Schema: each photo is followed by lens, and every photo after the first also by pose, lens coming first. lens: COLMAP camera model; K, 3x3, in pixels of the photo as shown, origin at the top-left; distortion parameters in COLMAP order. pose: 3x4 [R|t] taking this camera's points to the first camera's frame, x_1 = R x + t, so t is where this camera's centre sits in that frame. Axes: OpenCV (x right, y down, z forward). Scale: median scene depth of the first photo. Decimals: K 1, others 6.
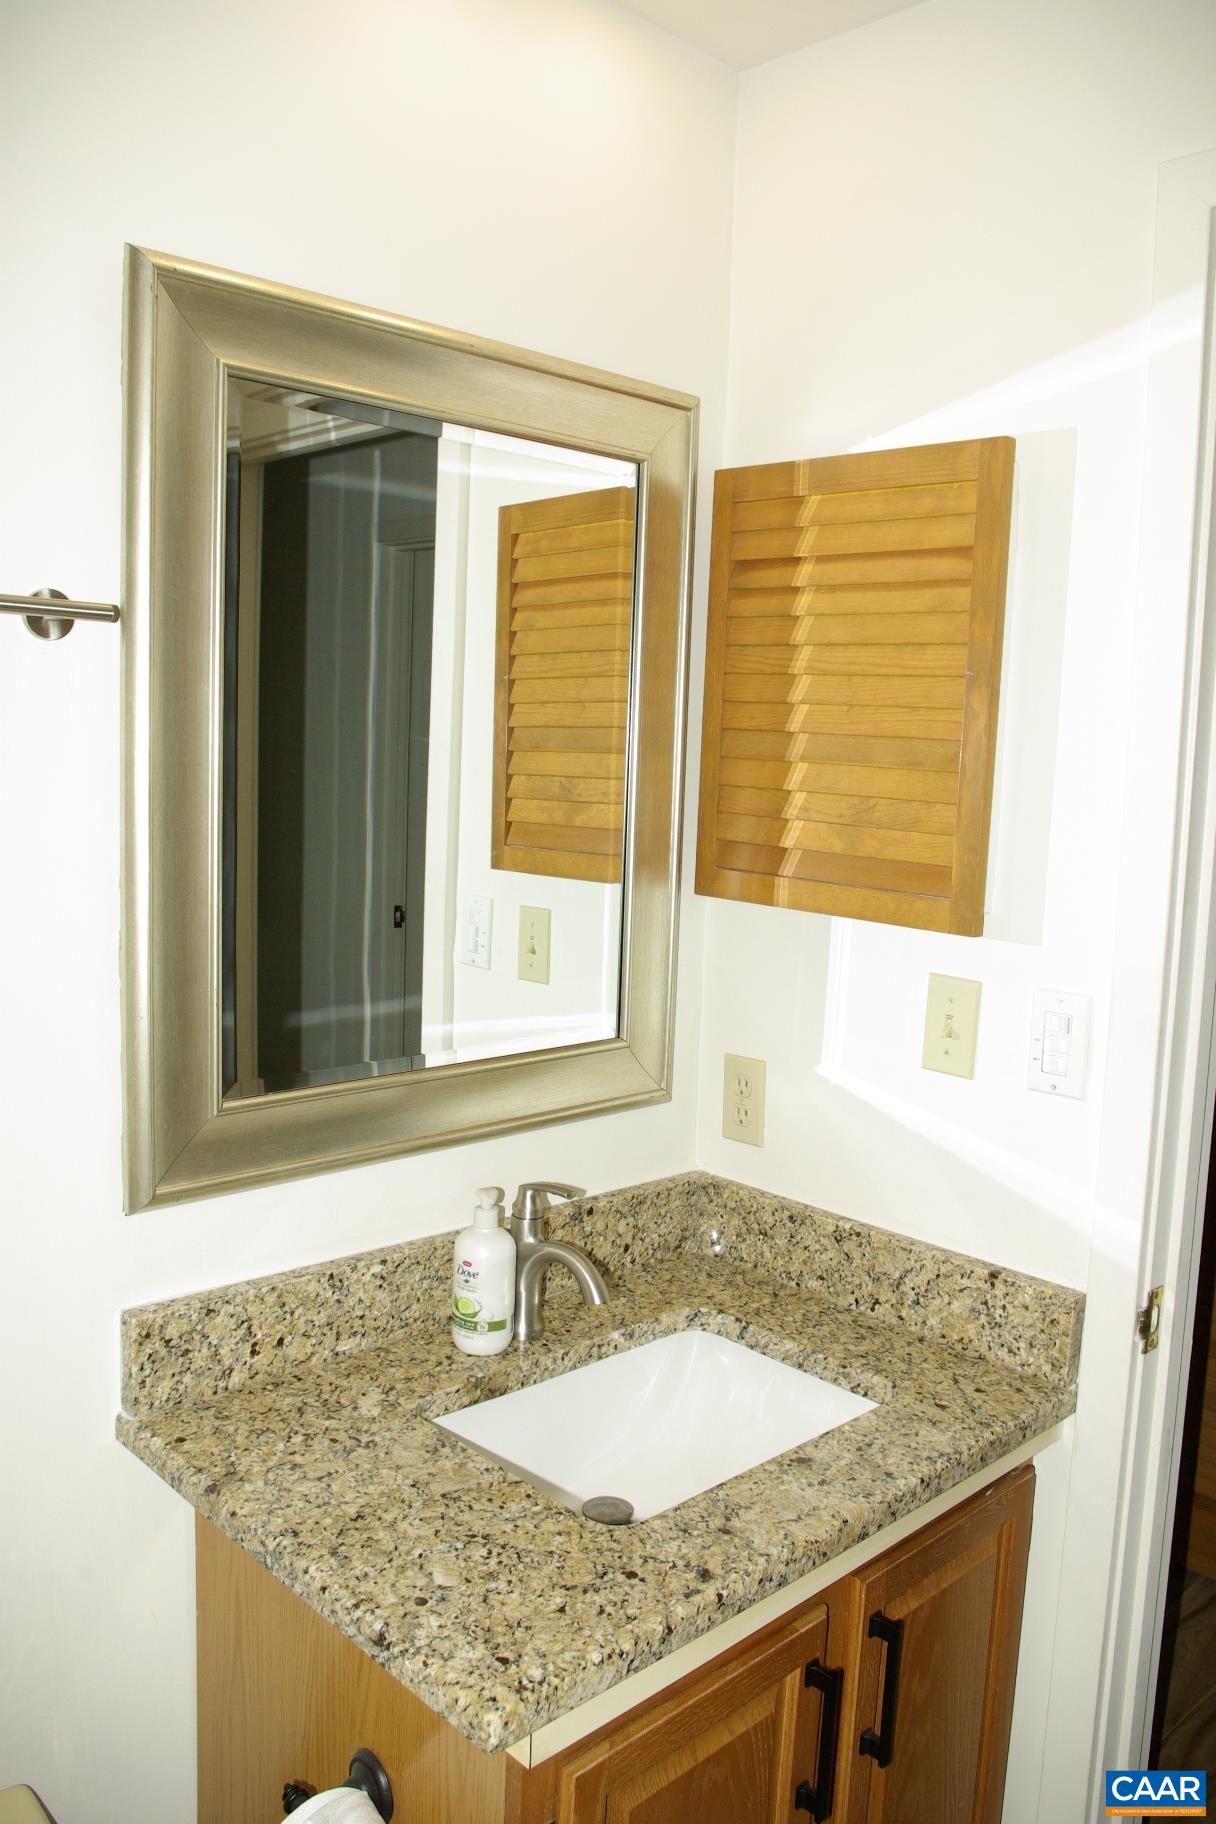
lens RADIAL K [[1444.1, 0, 613.6], [0, 1444.1, 906.0], [0, 0, 1]] dist [-0.088752, 0.038810]
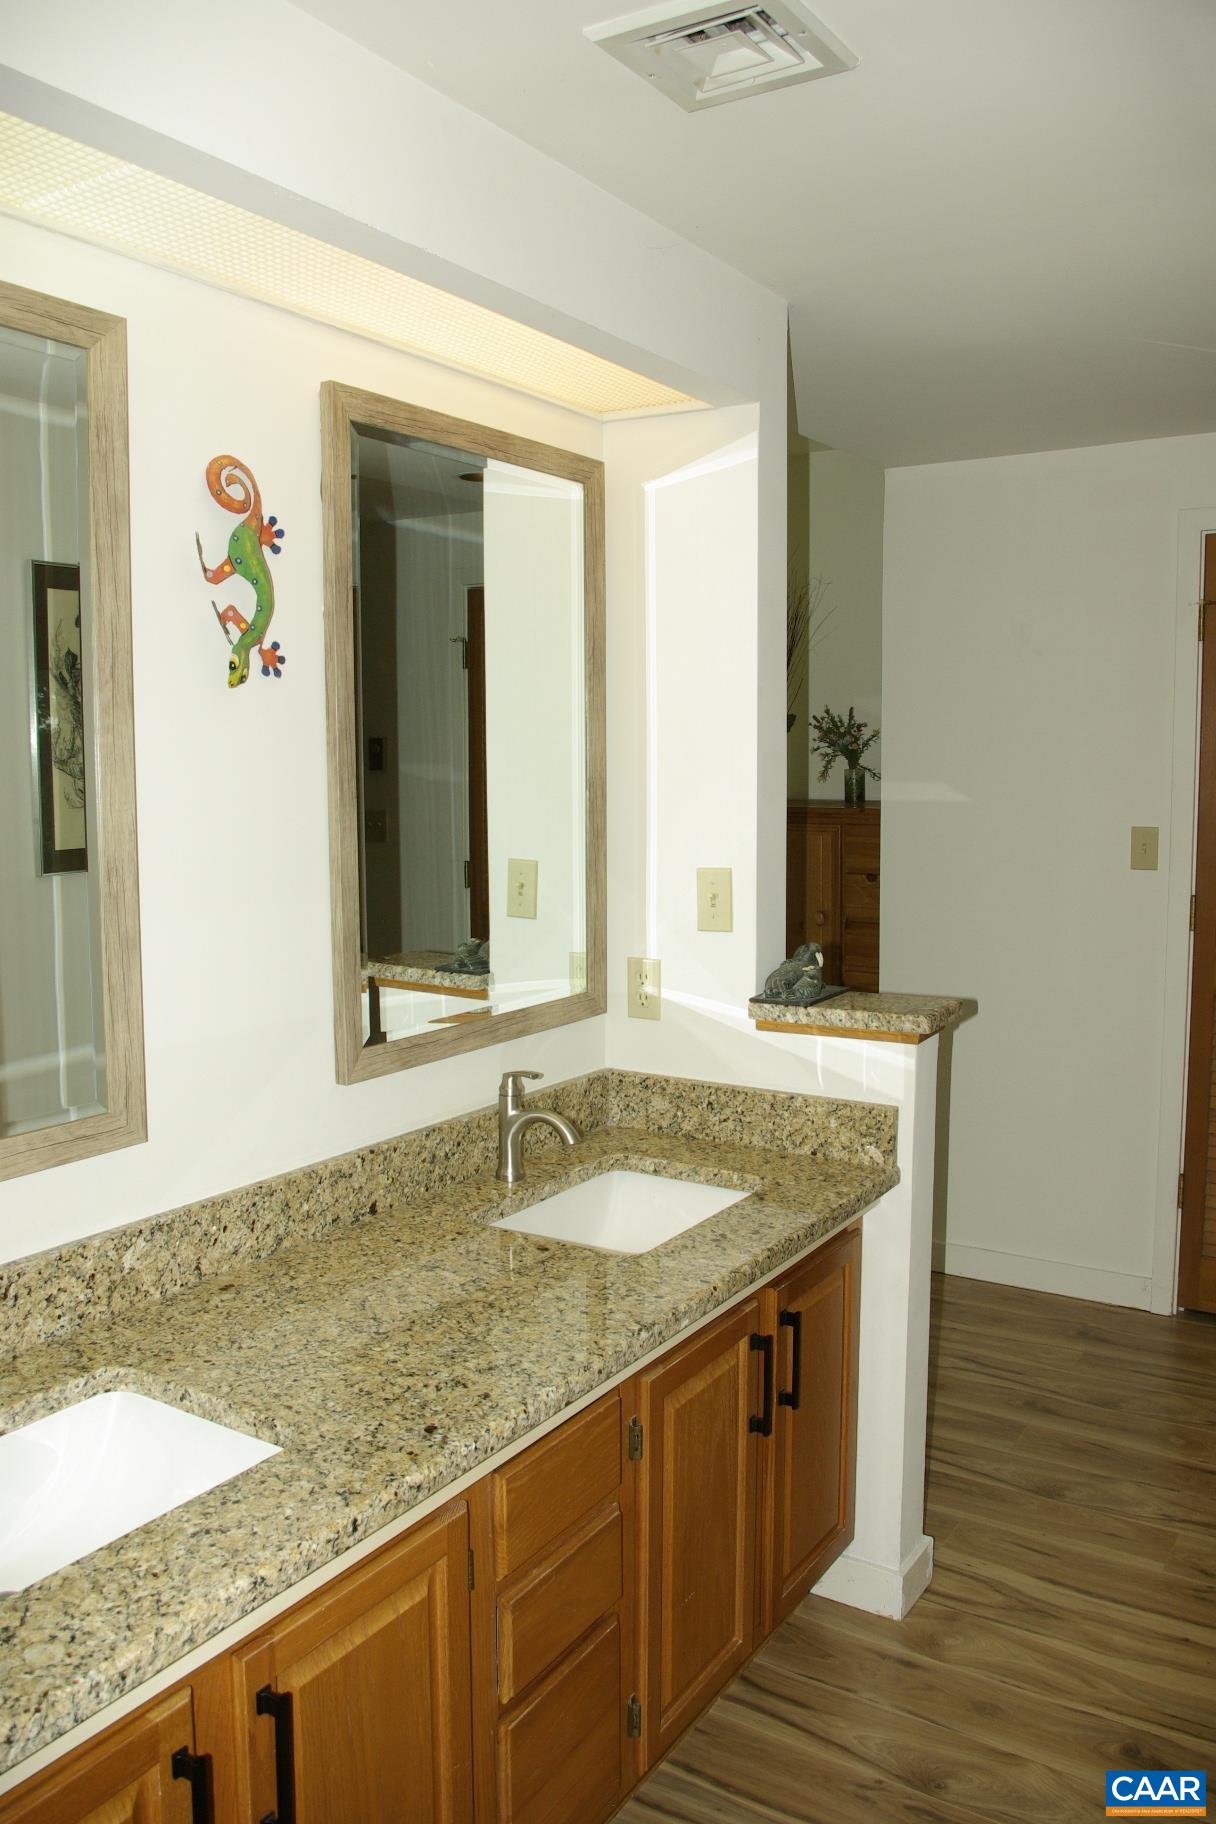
lens RADIAL K [[1444.1, 0, 608.4], [0, 1444.1, 906.3], [0, 0, 1]] dist [-0.088752, 0.038810]
pose [[0.972130, -0.081216, 0.219924, -0.268137], [0.083495, 0.996508, -0.001070, 0.036828], [-0.219069, 0.019403, 0.975516, -0.439056]]
